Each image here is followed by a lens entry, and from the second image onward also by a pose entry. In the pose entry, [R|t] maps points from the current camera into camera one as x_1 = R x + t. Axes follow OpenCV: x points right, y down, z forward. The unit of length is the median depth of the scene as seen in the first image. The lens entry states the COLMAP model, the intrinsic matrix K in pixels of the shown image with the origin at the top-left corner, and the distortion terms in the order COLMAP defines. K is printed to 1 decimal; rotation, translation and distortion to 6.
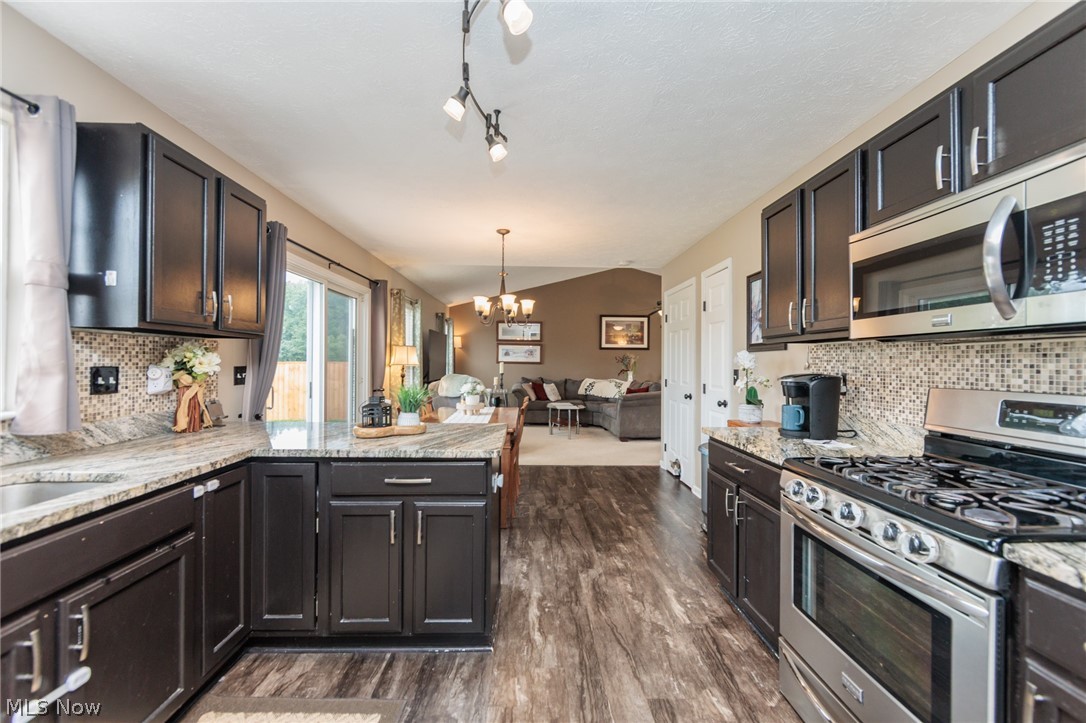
lens RADIAL K [[424.0, 0, 545.1], [0, 424.0, 360.5], [0, 0, 1]] dist [-0.002741, -0.000160]
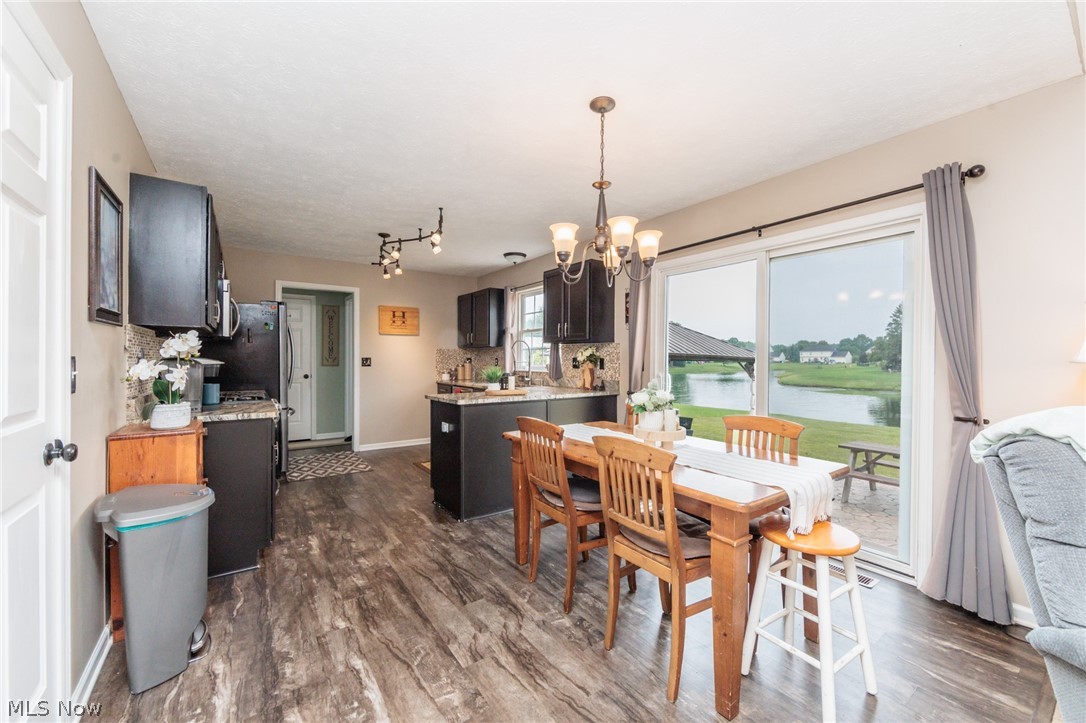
lens RADIAL K [[424.0, 0, 545.1], [0, 424.0, 360.5], [0, 0, 1]] dist [-0.002741, -0.000160]
pose [[-0.834163, -0.009327, -0.551439, 0.518996], [-0.008974, 0.999954, -0.003339, 0.039256], [0.551445, 0.002163, -0.834208, 2.888510]]
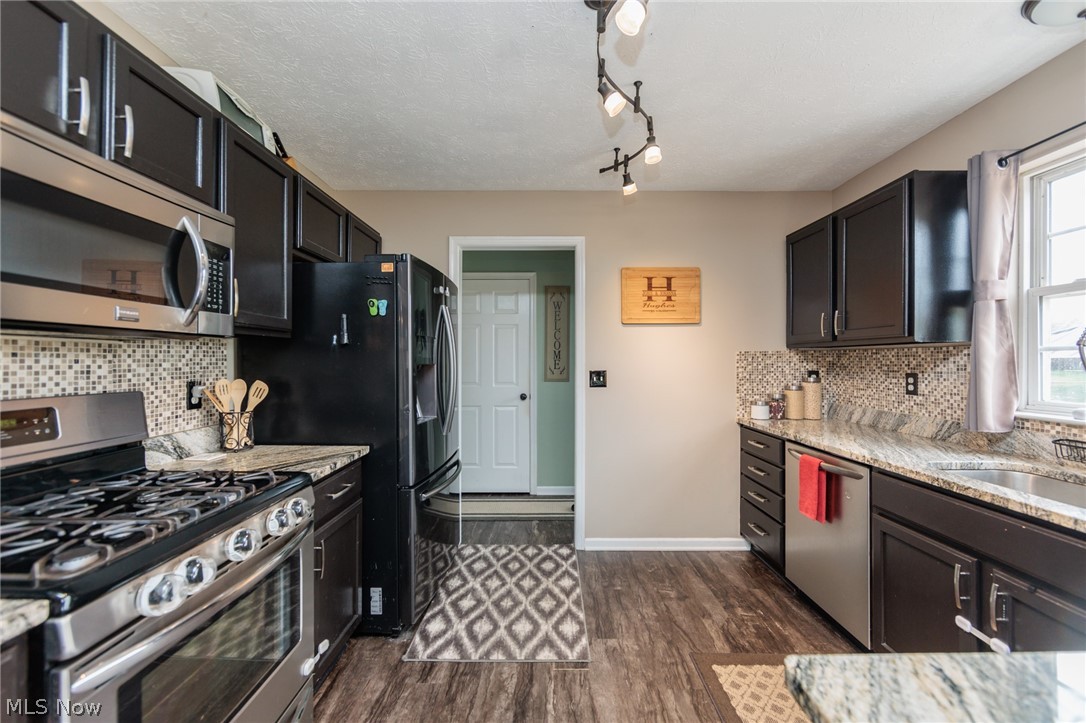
lens RADIAL K [[419.5, 0, 549.4], [0, 419.5, 361.4], [0, 0, 1]] dist [0.000330, -0.000058]
pose [[-0.999517, -0.010339, 0.029308, 0.052746], [-0.010454, 0.999938, -0.003752, -0.004458], [-0.029267, -0.004057, -0.999563, 1.230242]]
